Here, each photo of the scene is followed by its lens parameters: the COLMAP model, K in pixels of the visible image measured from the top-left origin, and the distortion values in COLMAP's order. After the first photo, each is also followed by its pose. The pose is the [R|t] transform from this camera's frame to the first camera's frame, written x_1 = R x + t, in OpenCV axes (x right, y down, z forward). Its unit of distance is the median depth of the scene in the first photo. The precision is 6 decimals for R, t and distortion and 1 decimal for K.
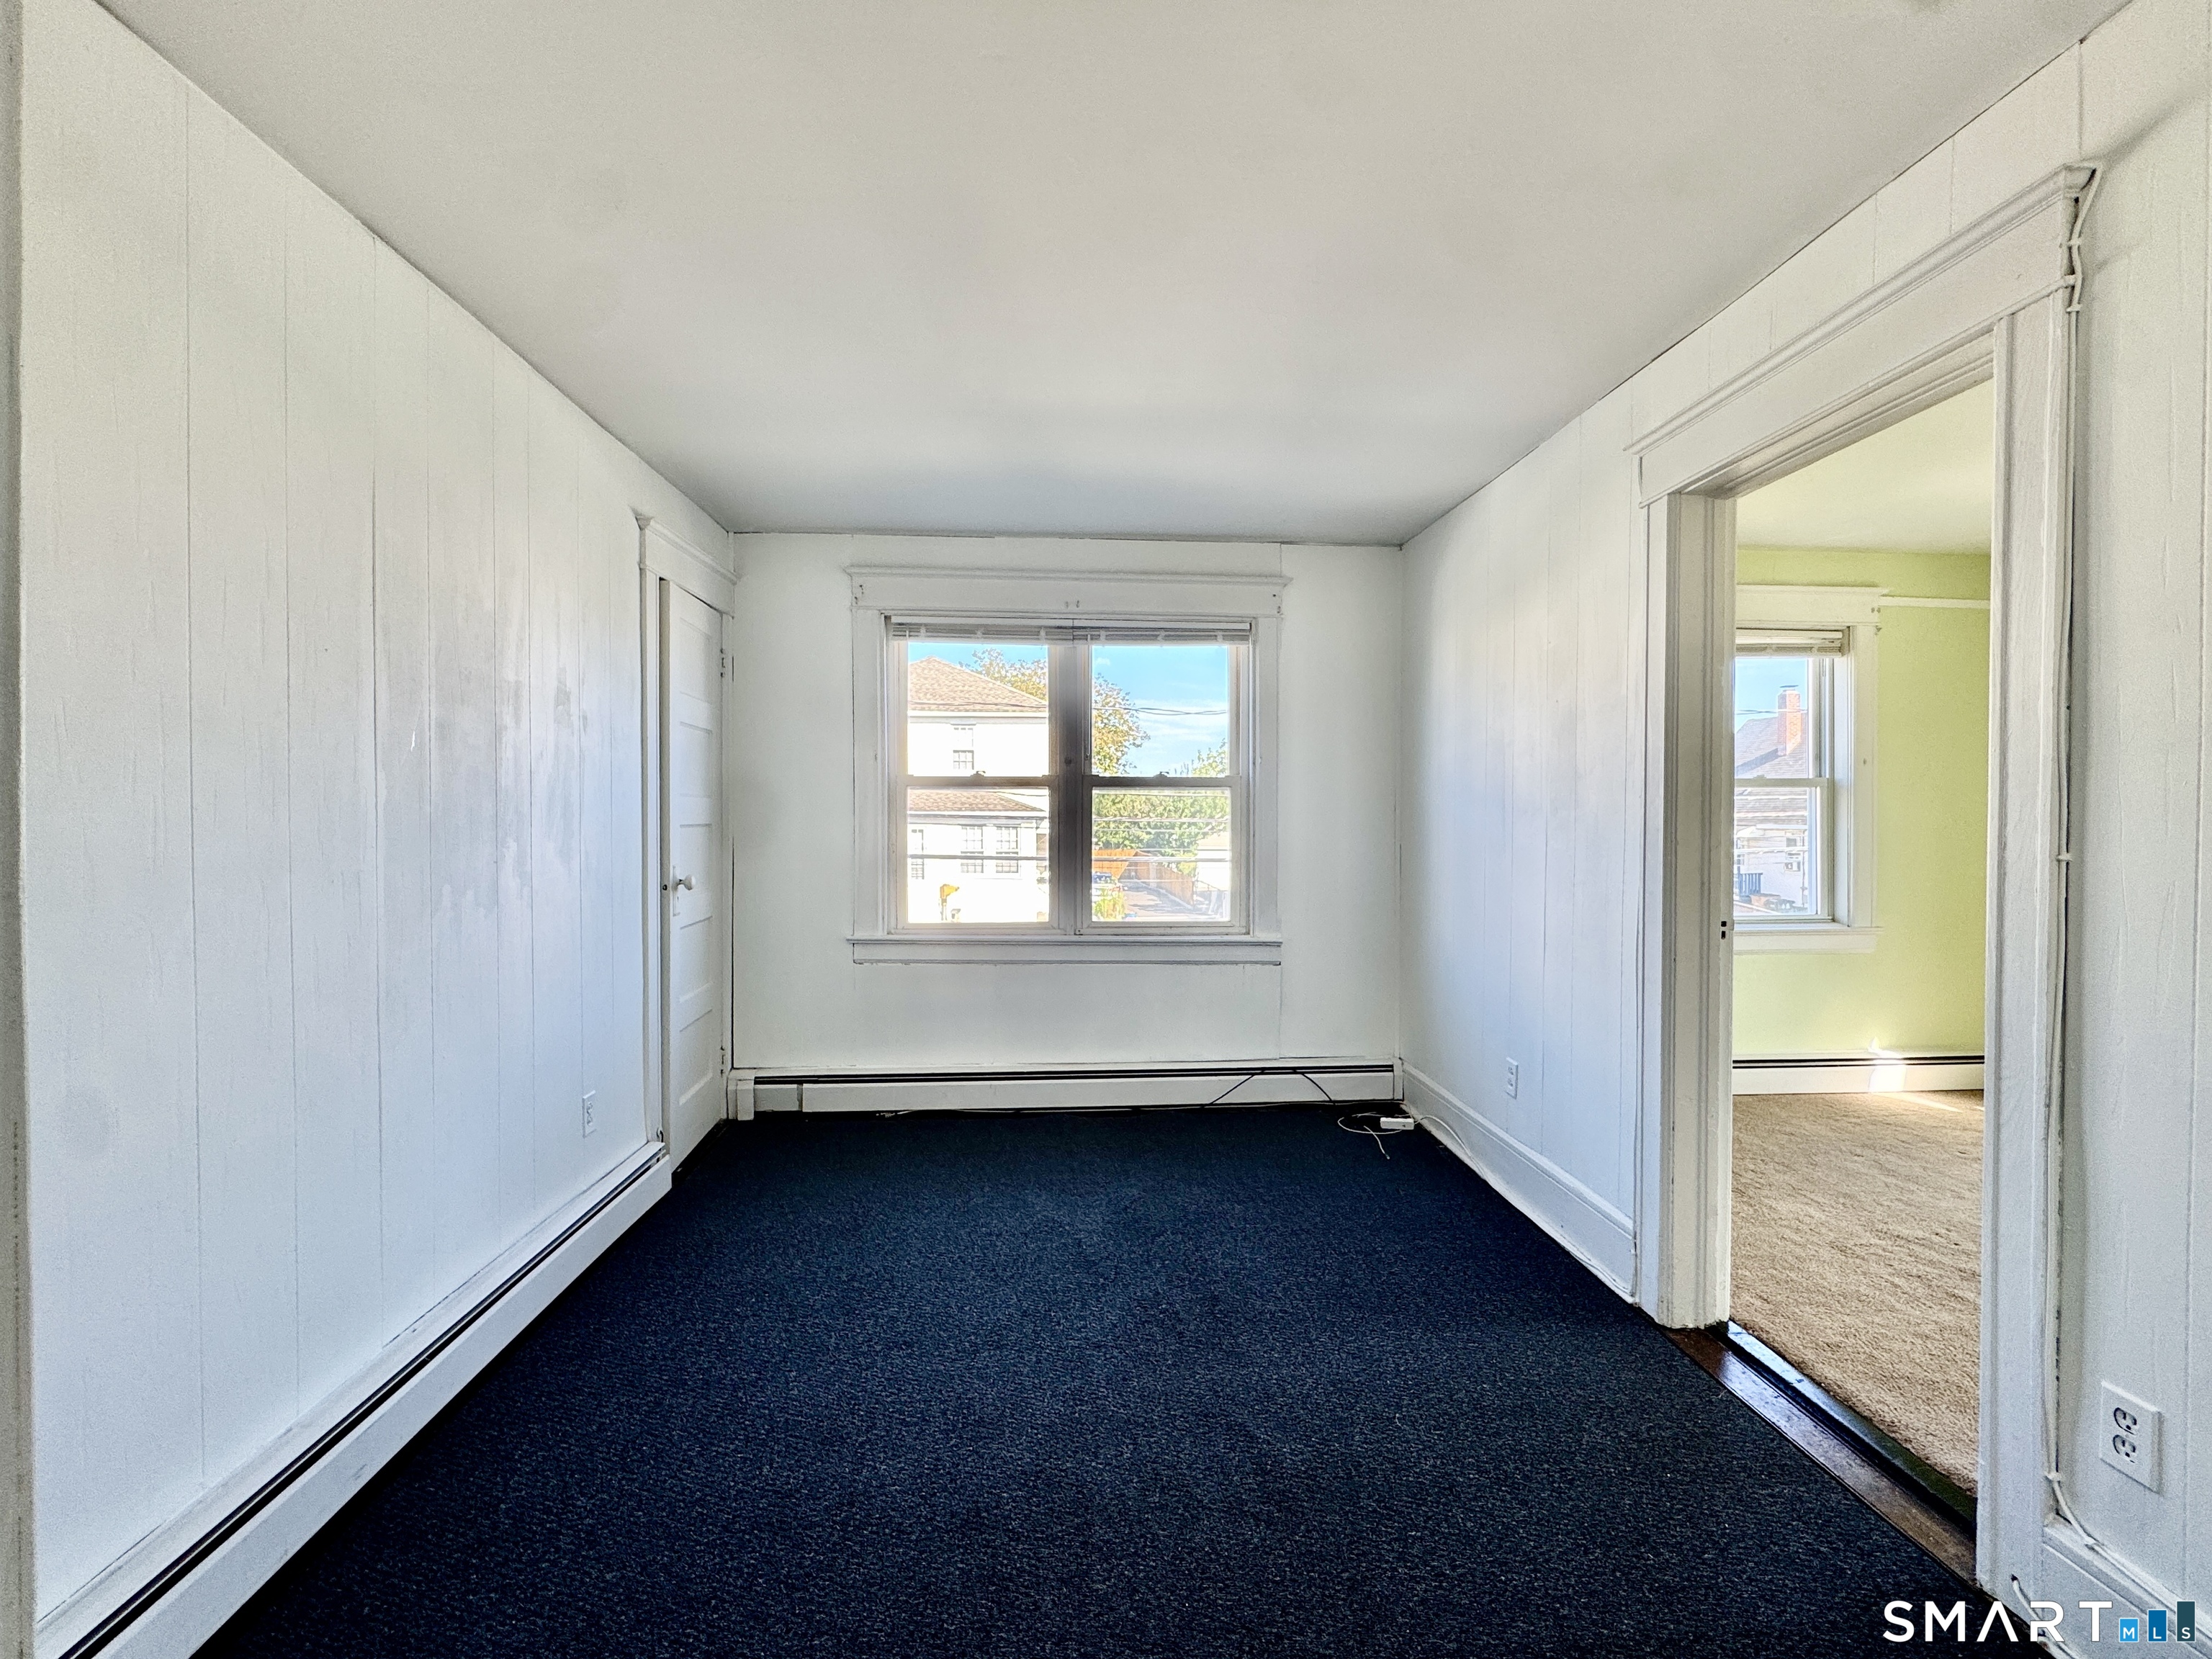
lens RADIAL K [[961.9, 0, 1108.3], [0, 961.9, 834.5], [0, 0, 1]] dist [0.005038, 0.000199]
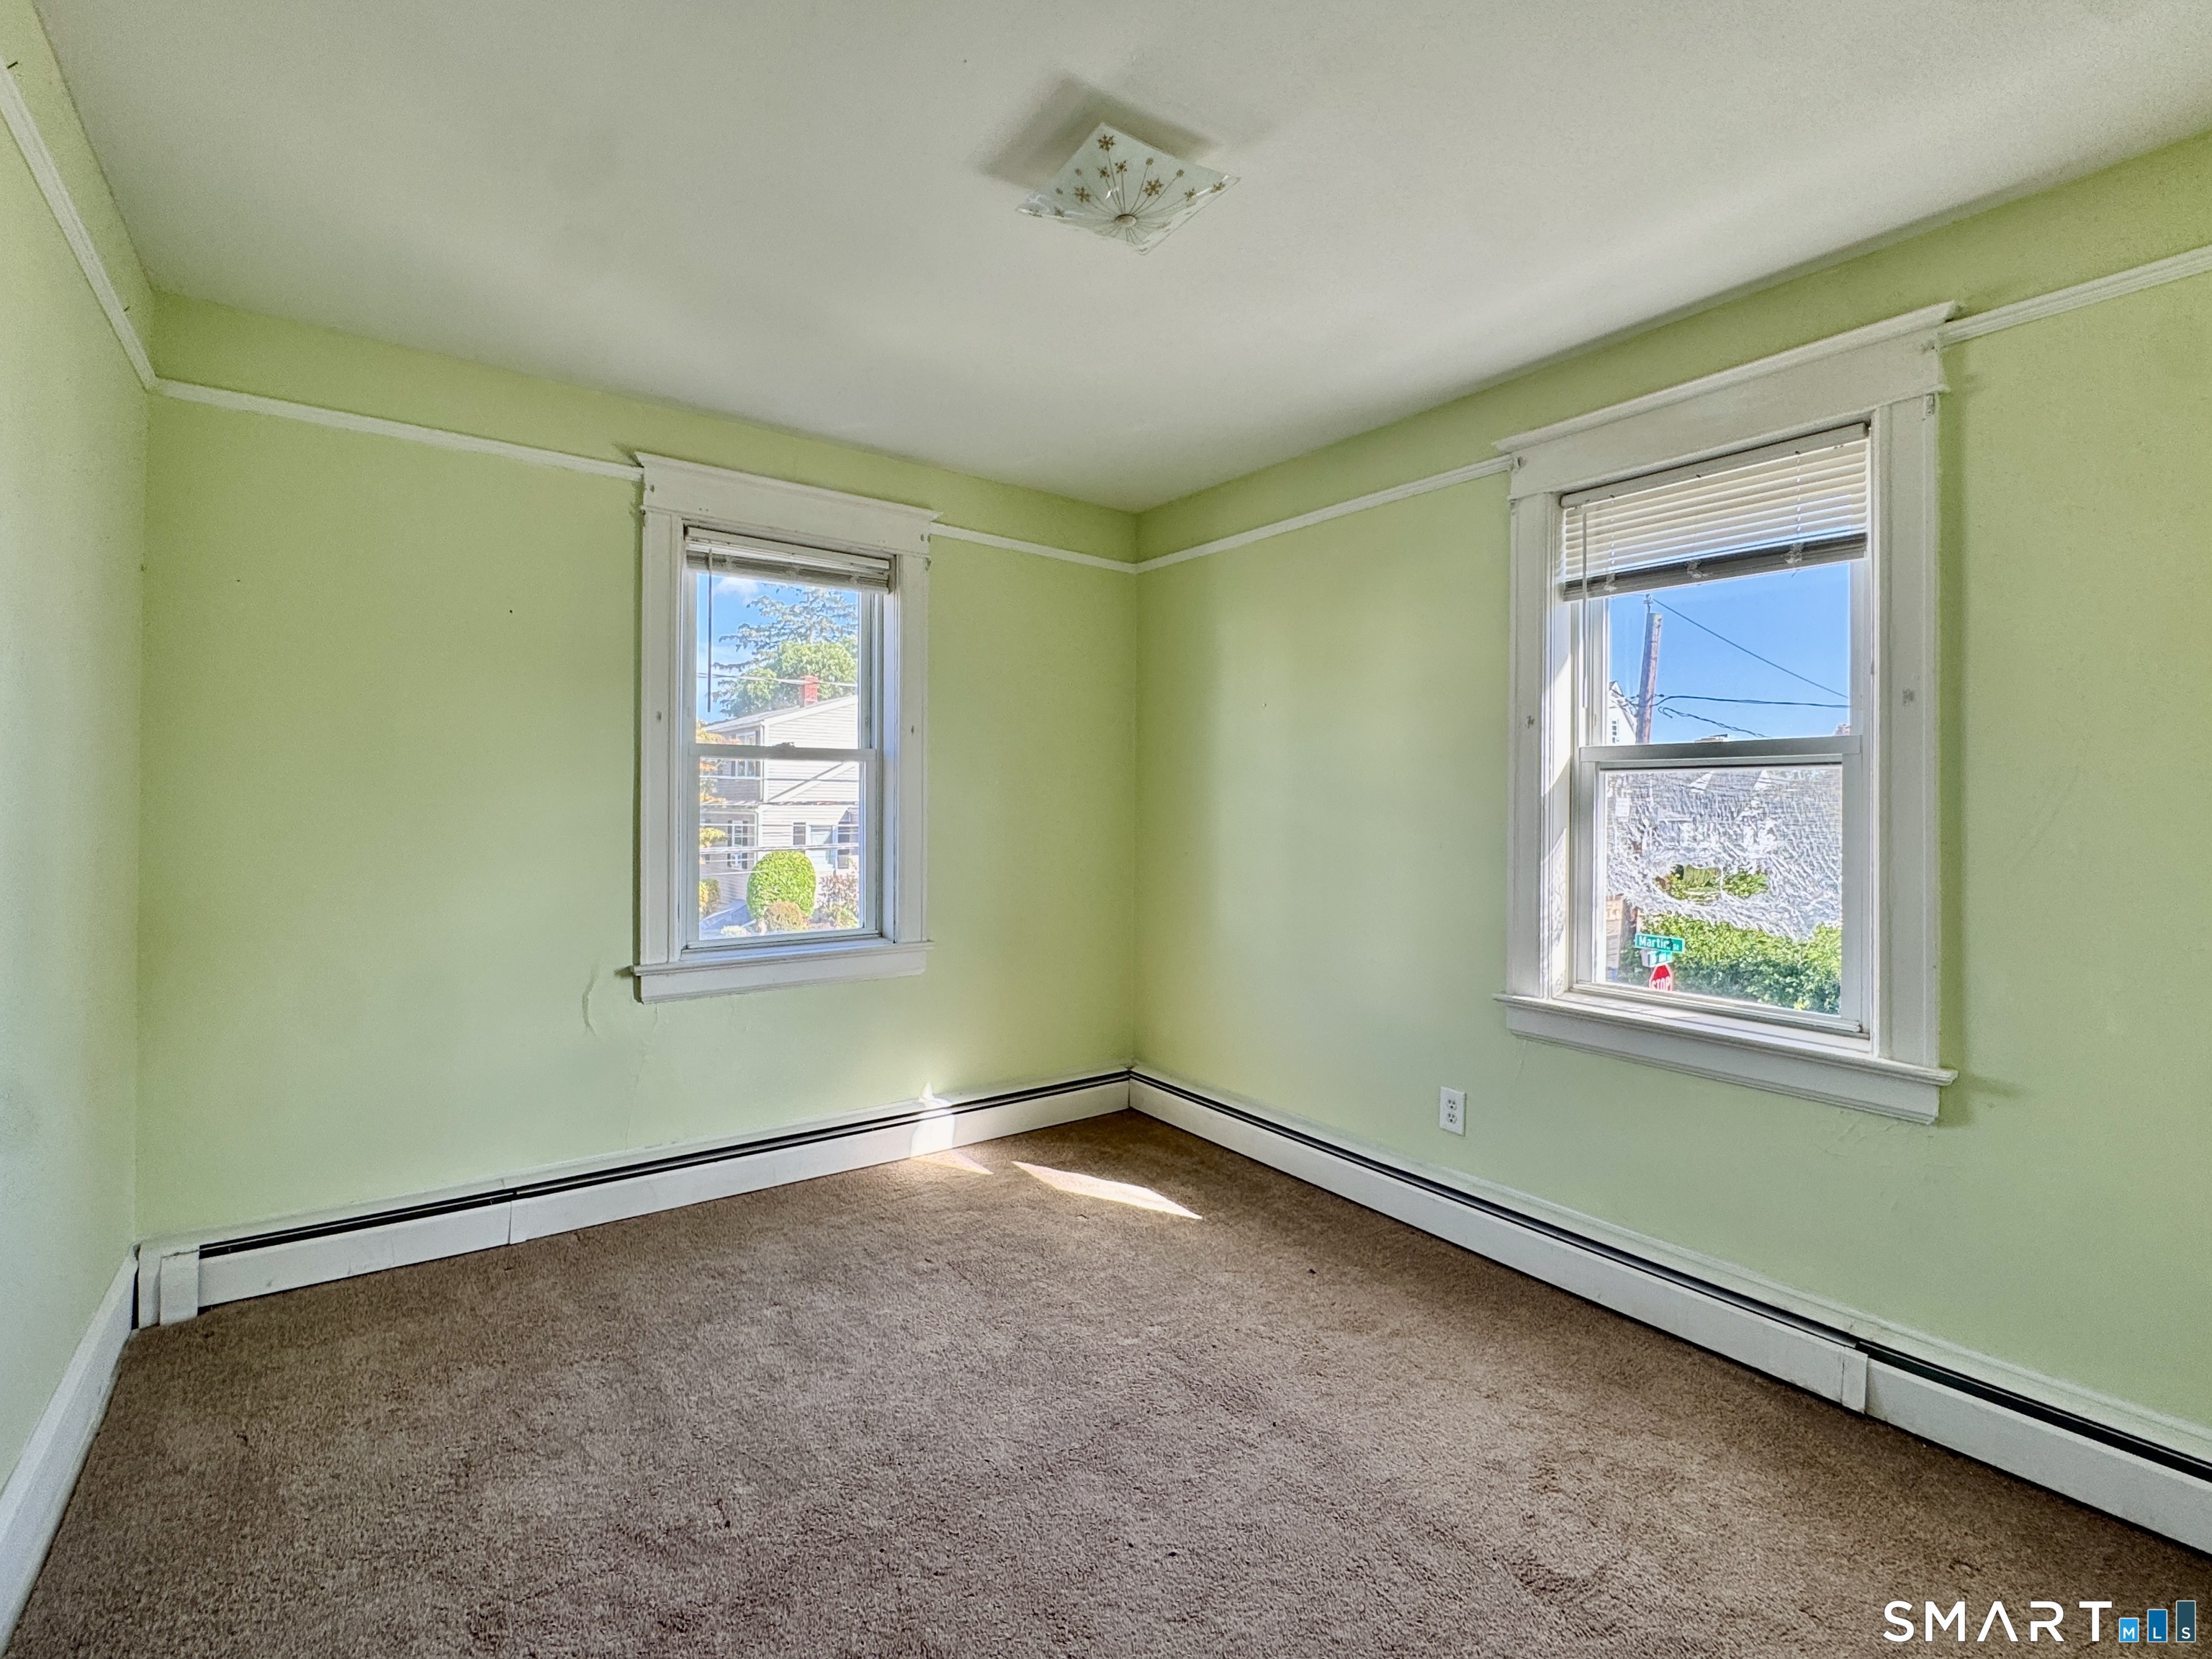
lens RADIAL K [[961.9, 0, 1113.7], [0, 961.9, 812.6], [0, 0, 1]] dist [0.005038, 0.000199]
pose [[0.856322, 0.002487, 0.516436, 0.520819], [0.002615, 0.999955, -0.009152, -0.000996], [-0.516435, 0.009188, 0.856277, 0.251233]]
